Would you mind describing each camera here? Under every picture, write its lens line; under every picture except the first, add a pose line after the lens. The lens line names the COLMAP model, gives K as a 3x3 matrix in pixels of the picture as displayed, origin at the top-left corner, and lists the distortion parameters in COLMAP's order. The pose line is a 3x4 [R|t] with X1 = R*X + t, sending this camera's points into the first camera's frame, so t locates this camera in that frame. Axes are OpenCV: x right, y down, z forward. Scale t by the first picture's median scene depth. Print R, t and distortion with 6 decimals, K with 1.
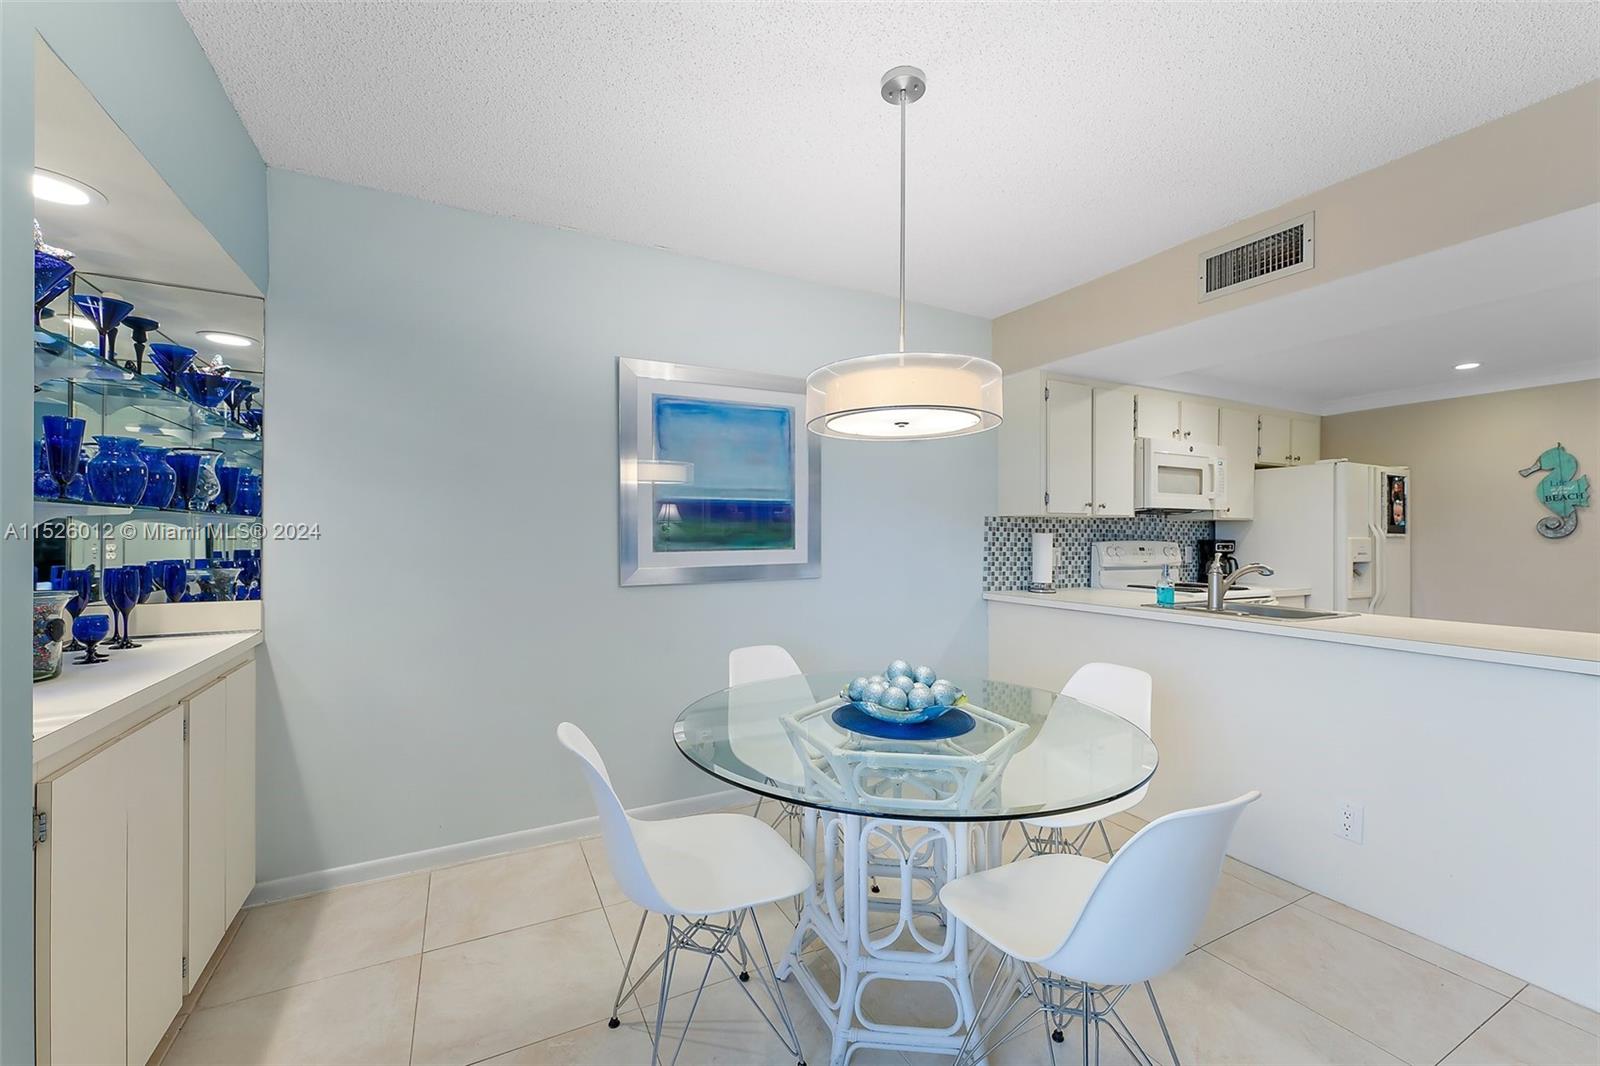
lens RADIAL K [[650.5, 0, 801.4], [0, 650.5, 533.9], [0, 0, 1]] dist [0.001125, -0.000111]
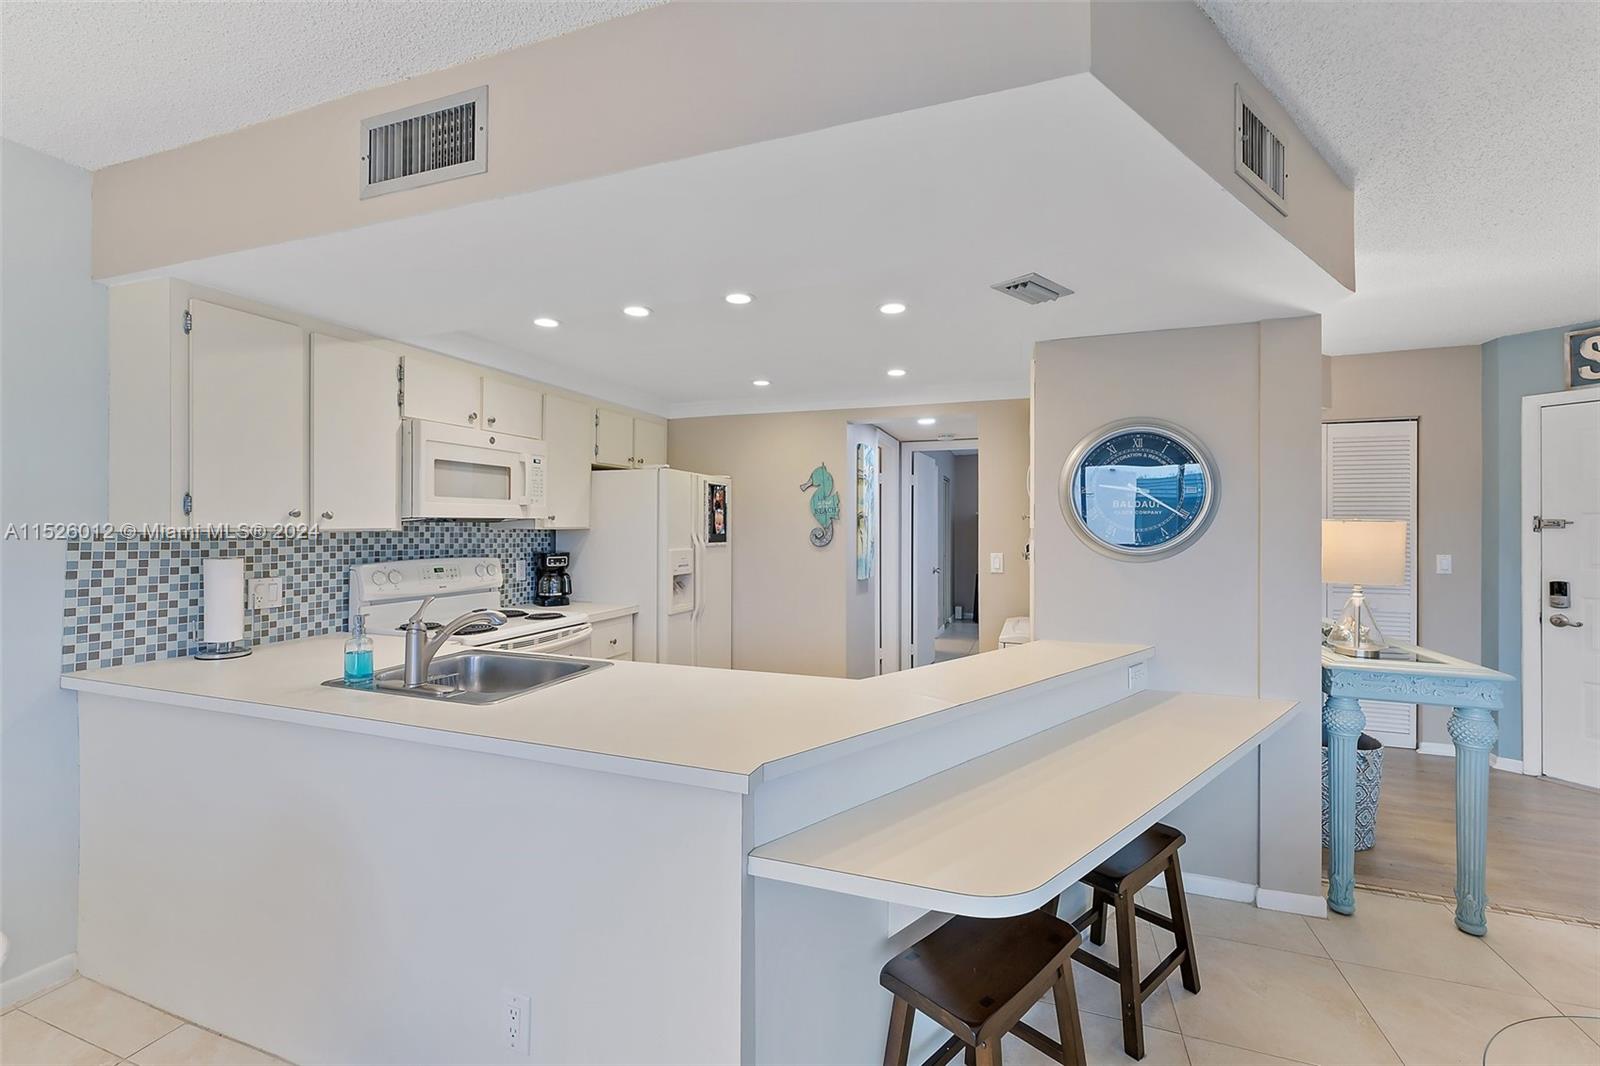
lens RADIAL K [[650.5, 0, 806.4], [0, 650.5, 519.6], [0, 0, 1]] dist [0.001125, -0.000111]
pose [[0.729281, 0.001154, 0.684213, 0.338541], [0.000167, 0.999998, -0.001865, -0.034810], [-0.684214, 0.001474, 0.729279, 0.180413]]
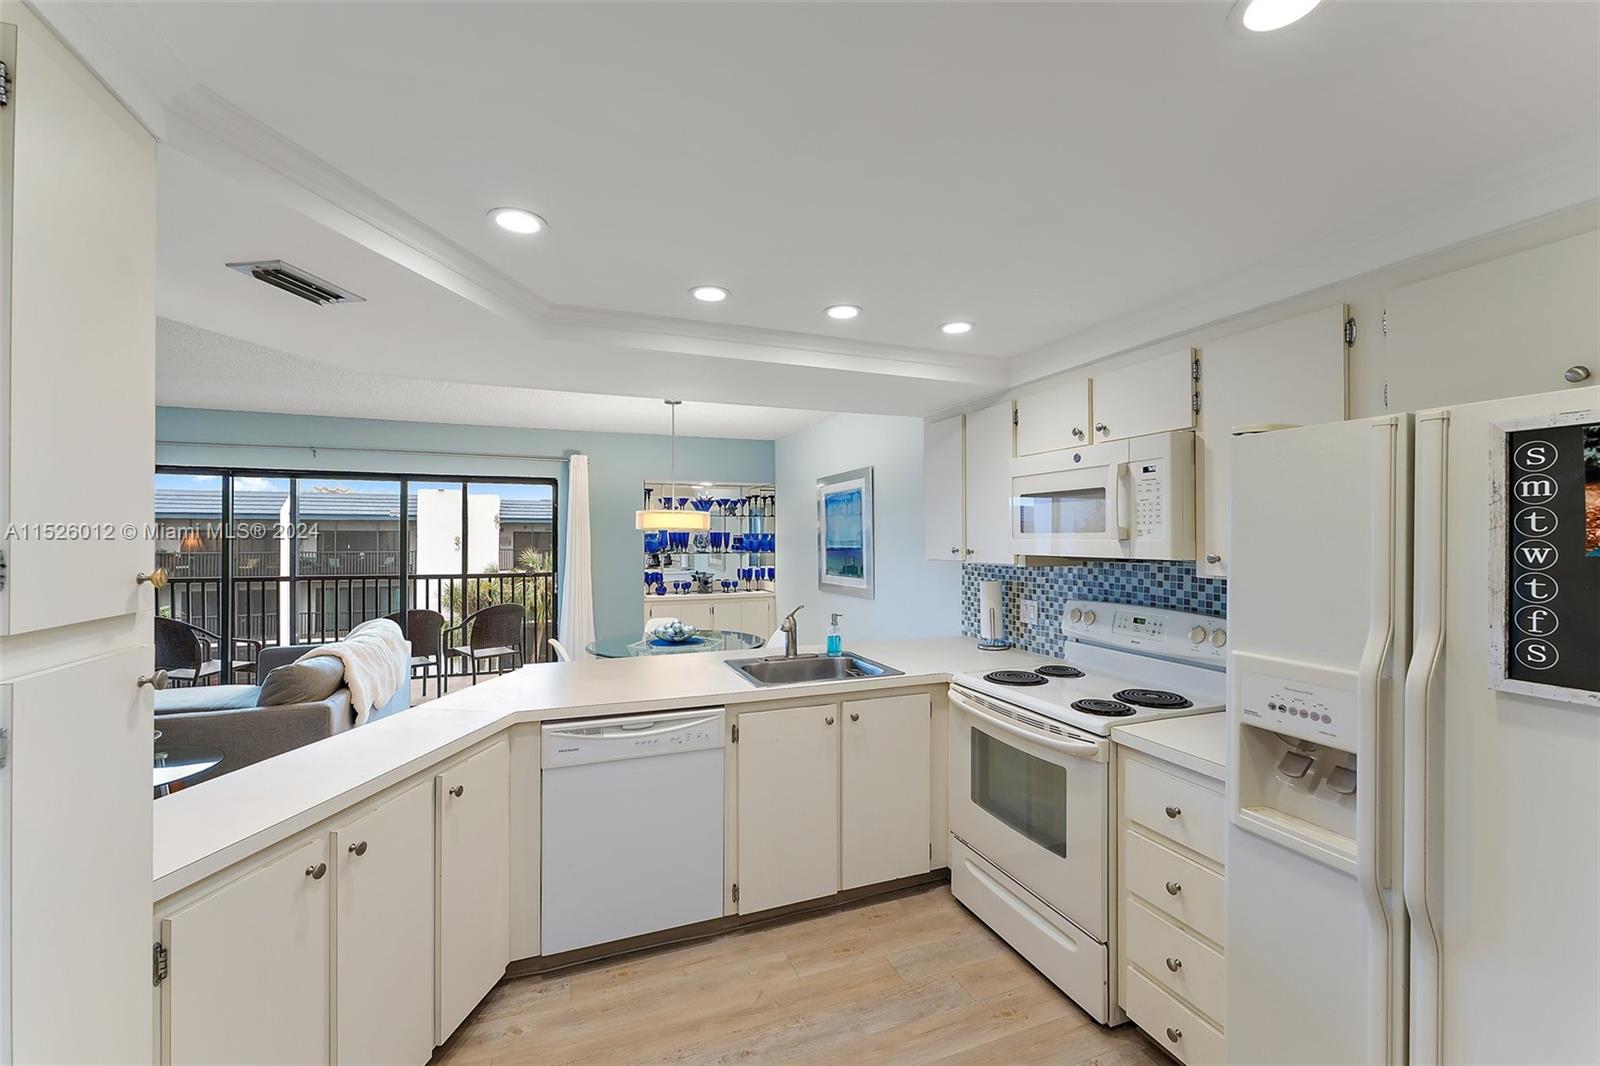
lens RADIAL K [[610.4, 0, 795.9], [0, 610.4, 534.4], [0, 0, 1]] dist [0.020184, 0.000047]
pose [[-0.079198, -0.011866, -0.996788, 1.170427], [0.001004, 0.999928, -0.011983, -0.052161], [0.996858, -0.001950, -0.079180, 0.772453]]
